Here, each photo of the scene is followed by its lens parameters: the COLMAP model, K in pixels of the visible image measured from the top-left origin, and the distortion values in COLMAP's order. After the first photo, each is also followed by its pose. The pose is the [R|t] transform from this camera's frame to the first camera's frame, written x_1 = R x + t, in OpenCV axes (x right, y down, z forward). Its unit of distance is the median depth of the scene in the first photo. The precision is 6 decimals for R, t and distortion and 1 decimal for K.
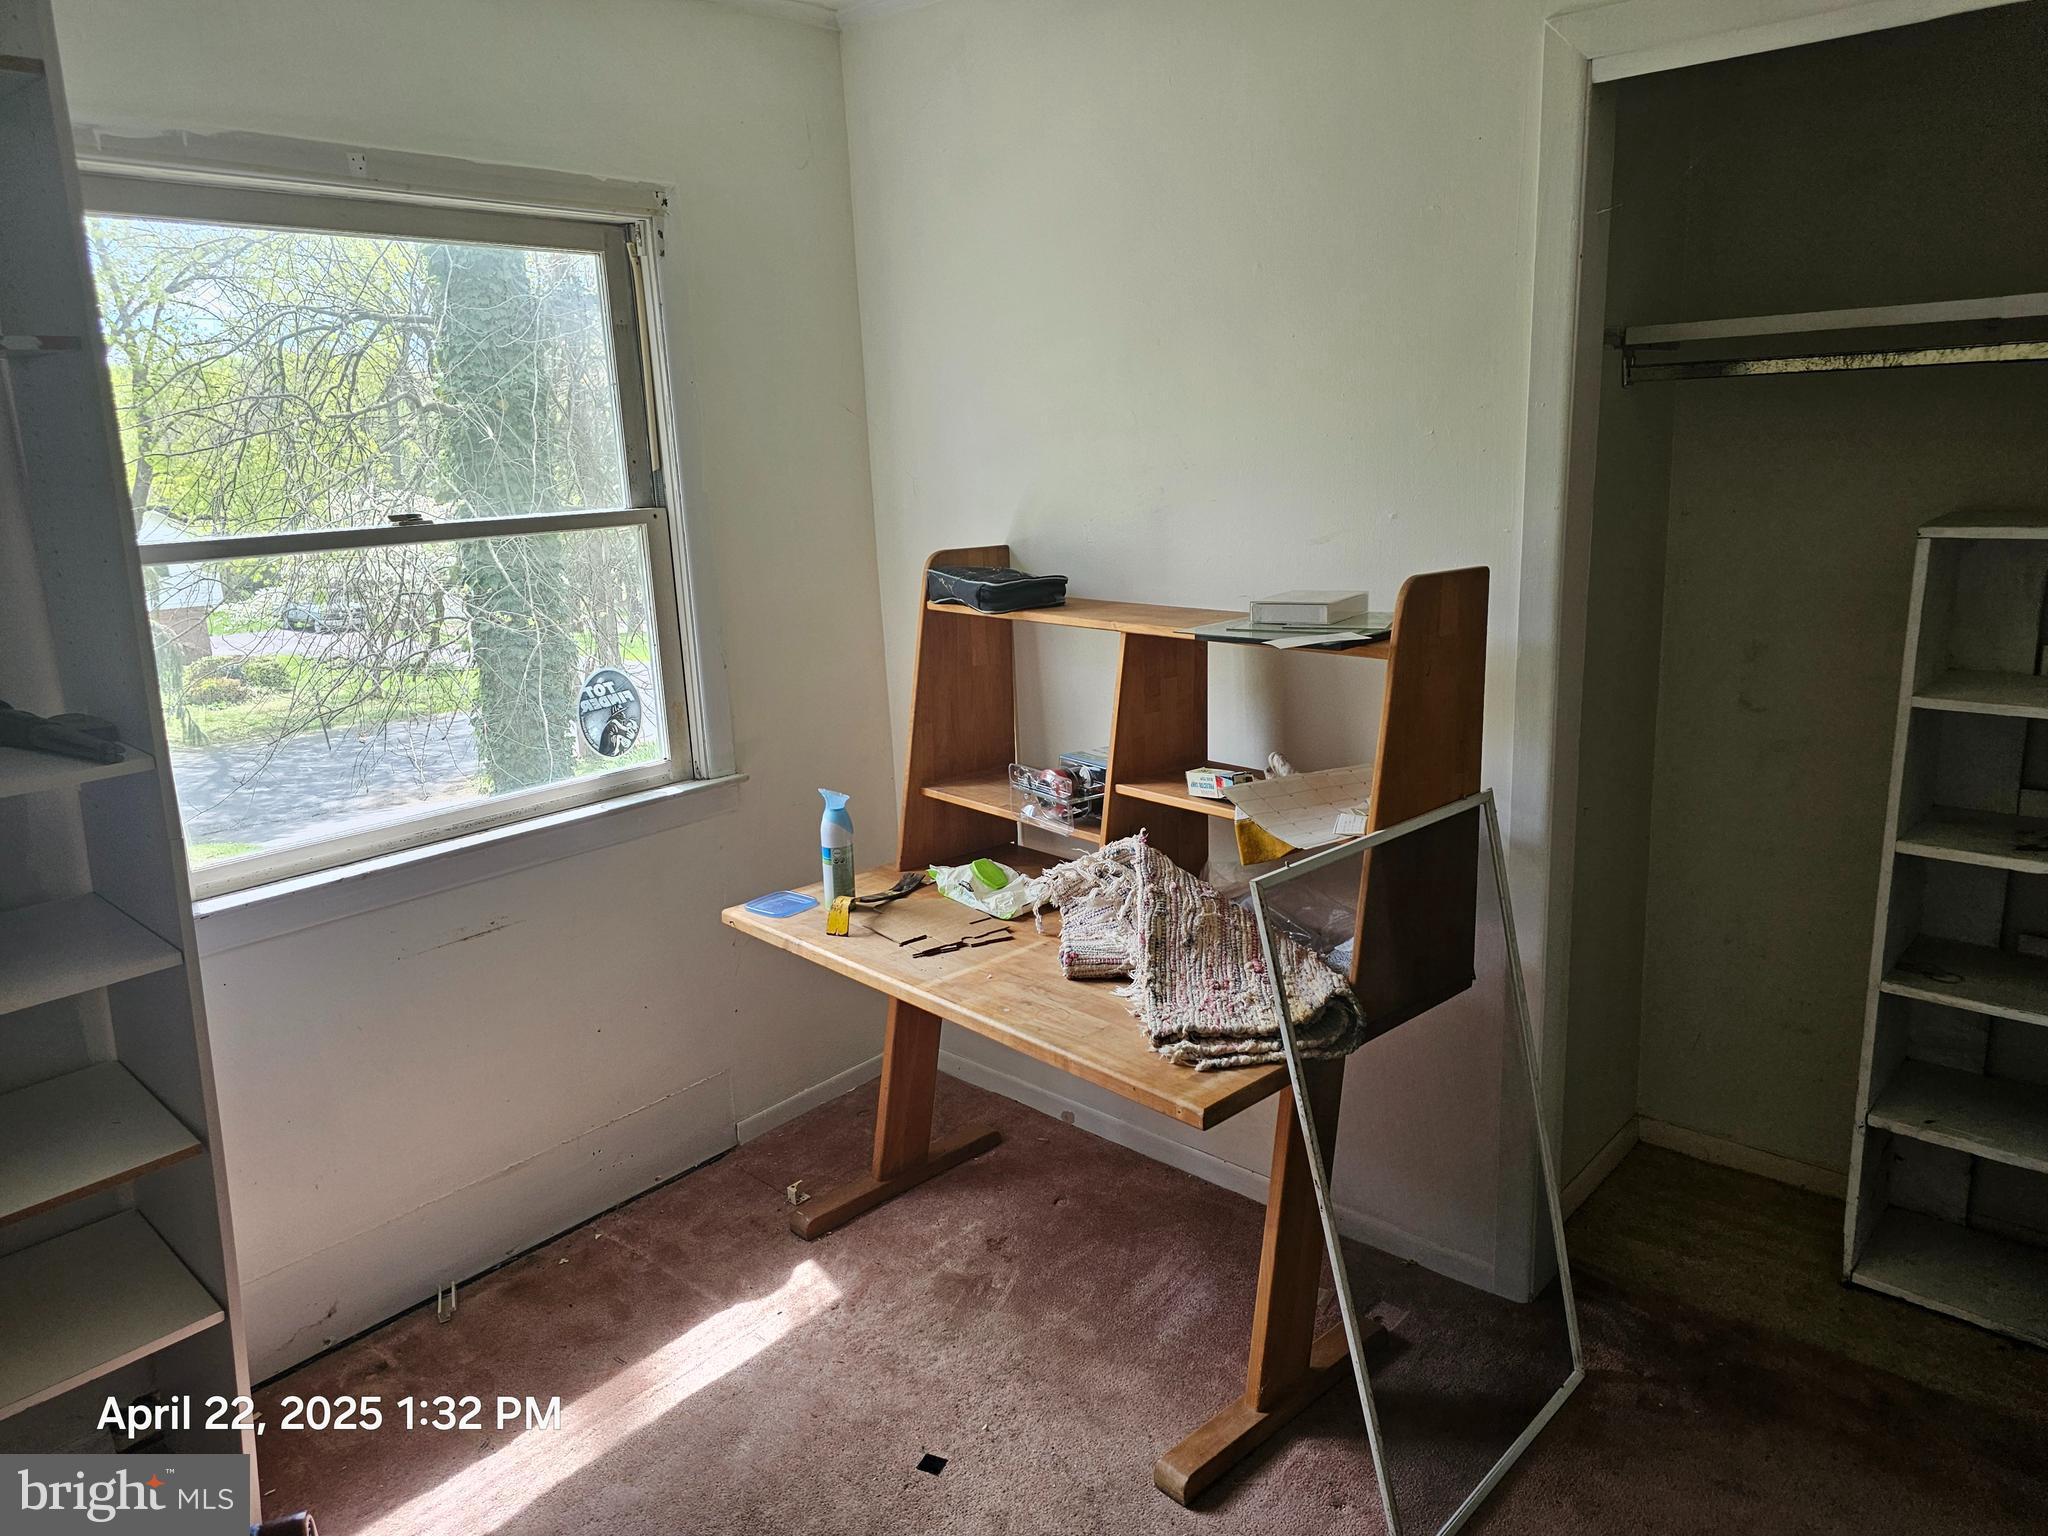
lens RADIAL K [[1376.7, 0, 1027.9], [0, 1376.7, 755.1], [0, 0, 1]] dist [0.109123, -0.155653]
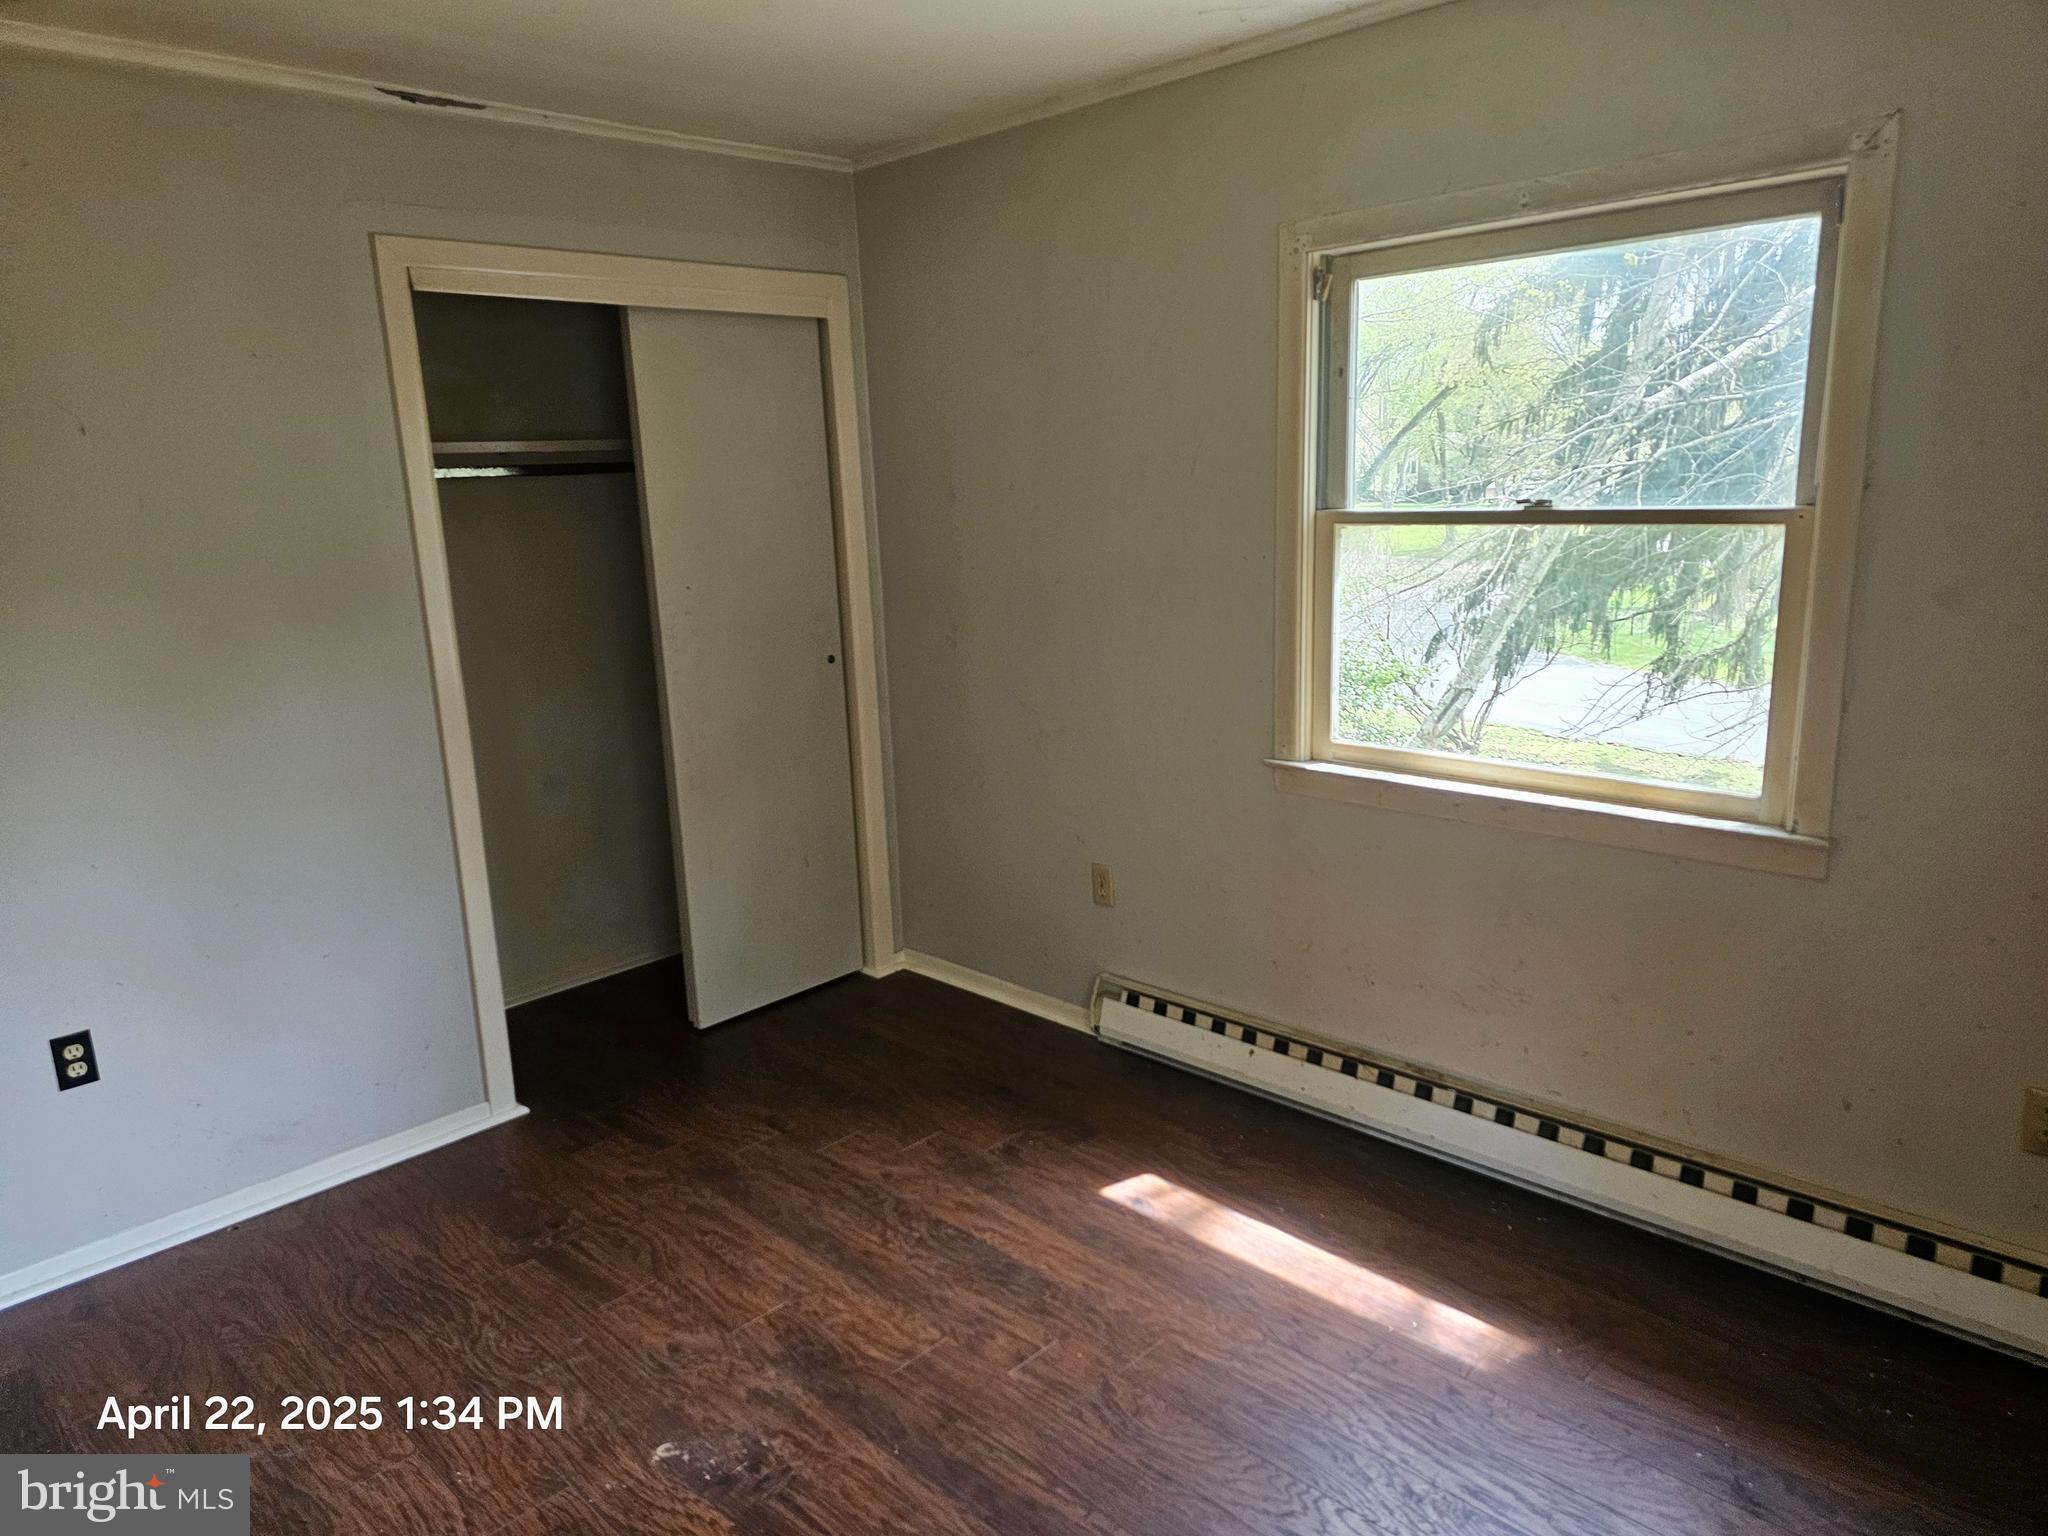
lens RADIAL K [[1376.7, 0, 1027.9], [0, 1376.7, 755.1], [0, 0, 1]] dist [0.109123, -0.155653]
pose [[-0.042354, 0.255348, -0.965921, 0.704363], [-0.193185, 0.946451, 0.258671, -0.191262], [0.980248, 0.197557, 0.009243, 0.642153]]
